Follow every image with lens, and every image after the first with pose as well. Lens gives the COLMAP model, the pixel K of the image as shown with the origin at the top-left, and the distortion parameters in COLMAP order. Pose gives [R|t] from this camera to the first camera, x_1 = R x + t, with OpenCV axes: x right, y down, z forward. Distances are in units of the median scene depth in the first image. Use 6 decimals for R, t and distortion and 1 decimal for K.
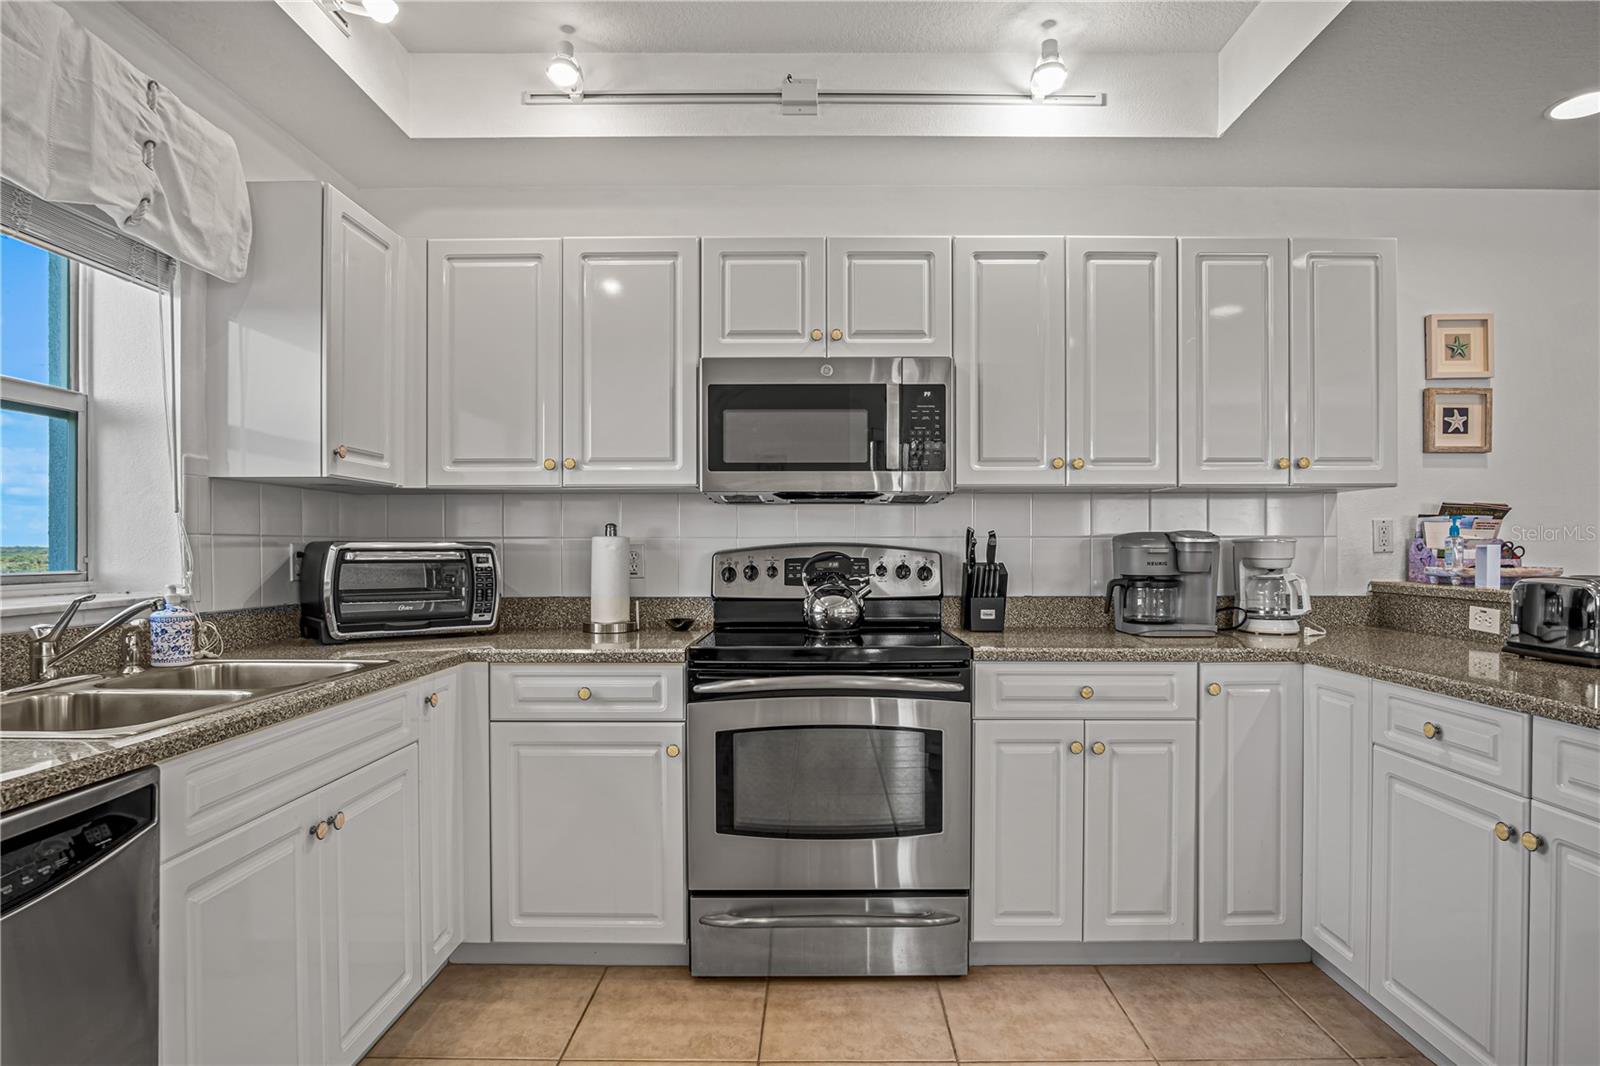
lens RADIAL K [[861.7, 0, 816.8], [0, 861.7, 550.4], [0, 0, 1]] dist [-0.023788, 0.002695]
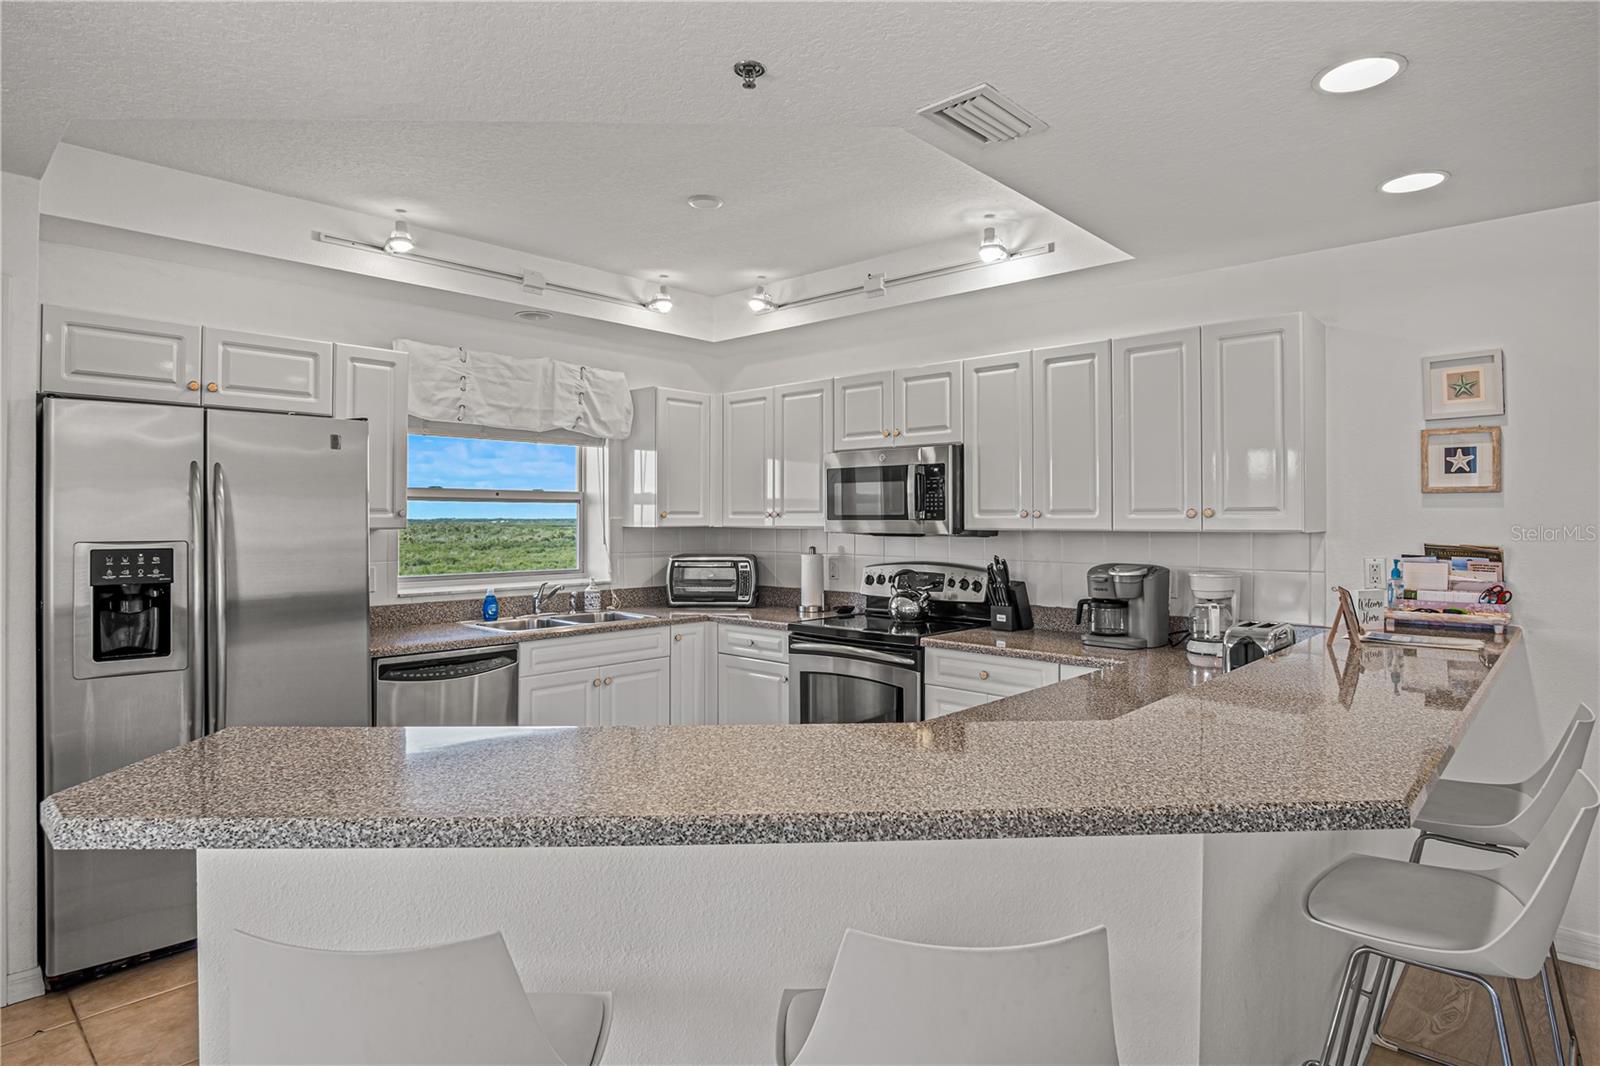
lens RADIAL K [[870.0, 0, 809.5], [0, 870.0, 510.7], [0, 0, 1]] dist [-0.023123, 0.001252]
pose [[0.740208, -0.003881, -0.672366, 1.014024], [-0.004452, 0.999933, -0.010673, -0.093662], [0.672363, 0.010894, 0.740142, -0.290882]]
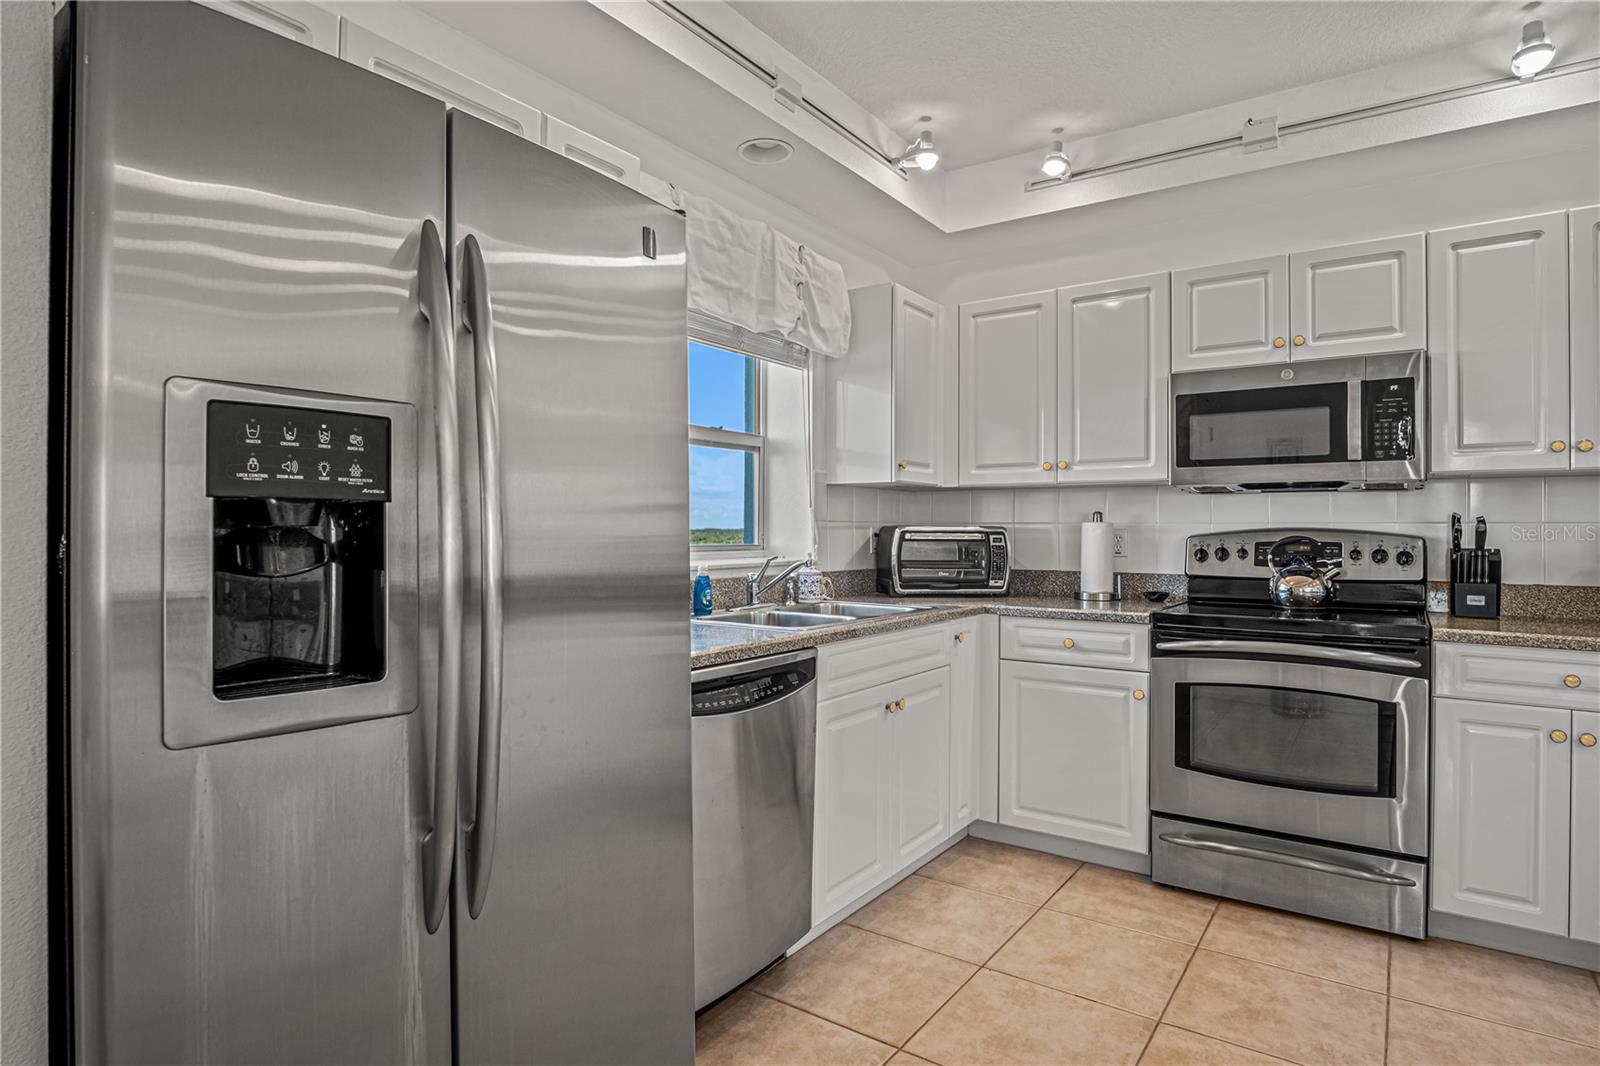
lens RADIAL K [[852.1, 0, 800.0], [0, 852.1, 533.0], [0, 0, 1]] dist [-0.041154, 0.000957]
pose [[0.816052, 0.006434, -0.577942, 0.127552], [-0.007549, 0.999971, 0.000474, 0.002045], [0.577929, 0.003976, 0.816077, -0.260874]]
